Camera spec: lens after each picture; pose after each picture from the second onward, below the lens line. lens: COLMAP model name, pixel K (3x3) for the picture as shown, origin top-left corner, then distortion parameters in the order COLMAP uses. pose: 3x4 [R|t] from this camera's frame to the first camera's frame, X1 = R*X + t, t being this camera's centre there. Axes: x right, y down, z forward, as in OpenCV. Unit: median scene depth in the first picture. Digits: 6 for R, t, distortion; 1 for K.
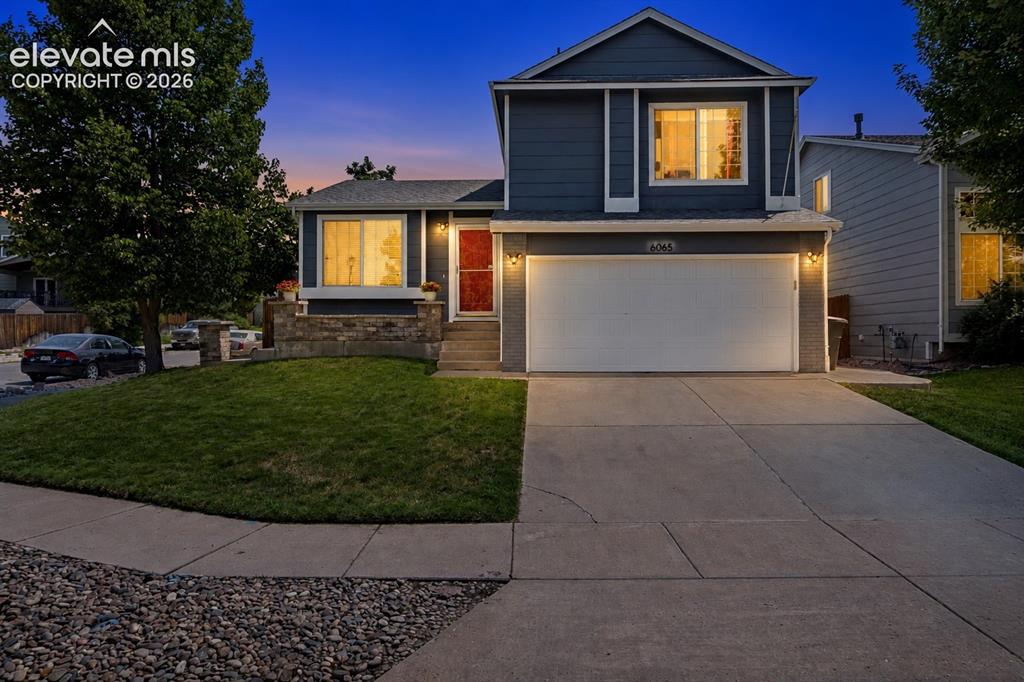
lens RADIAL K [[678.8, 0, 505.7], [0, 678.8, 340.5], [0, 0, 1]] dist [-0.019775, -0.001392]
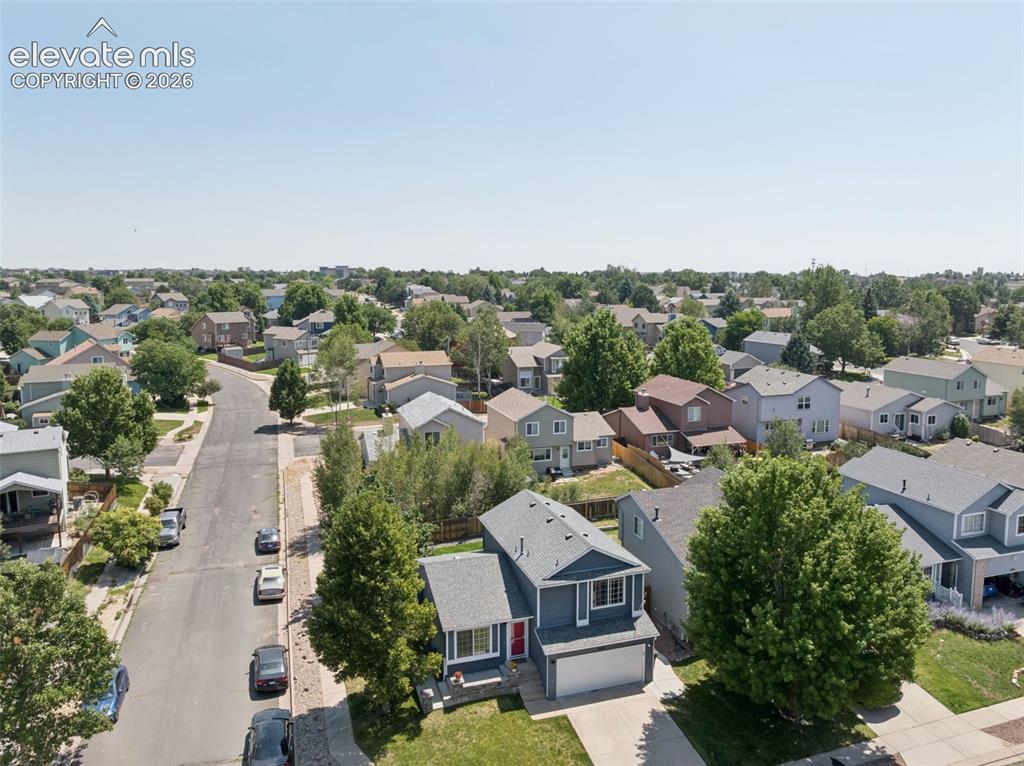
lens RADIAL K [[714.5, 0, 512.0], [0, 714.5, 383.0], [0, 0, 1]] dist [-0.036932, -0.002057]
pose [[0.940511, -0.052509, 0.335681, -0.952910], [0.009844, 0.991782, 0.127558, -1.465671], [-0.339620, -0.116666, 0.933299, -1.350432]]
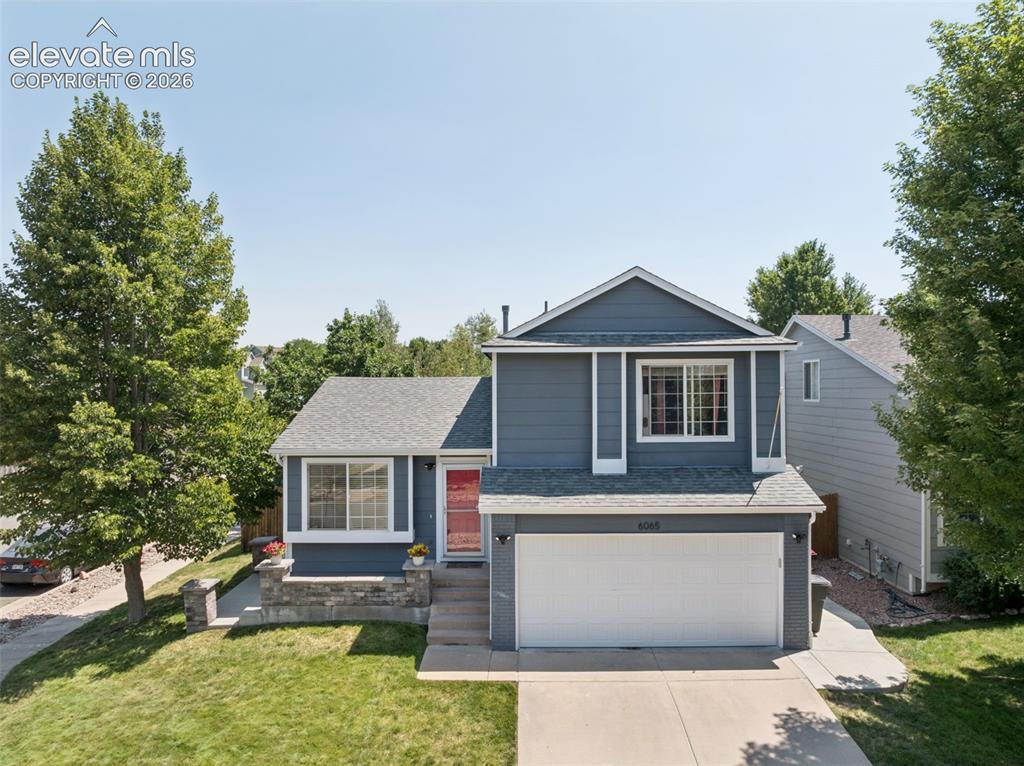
lens RADIAL K [[715.1, 0, 510.4], [0, 715.1, 391.7], [0, 0, 1]] dist [-0.032874, 0.001066]
pose [[0.999597, -0.005478, 0.027847, -0.004070], [0.005525, 0.999983, -0.001615, -0.309506], [-0.027838, 0.001768, 0.999611, -0.050337]]
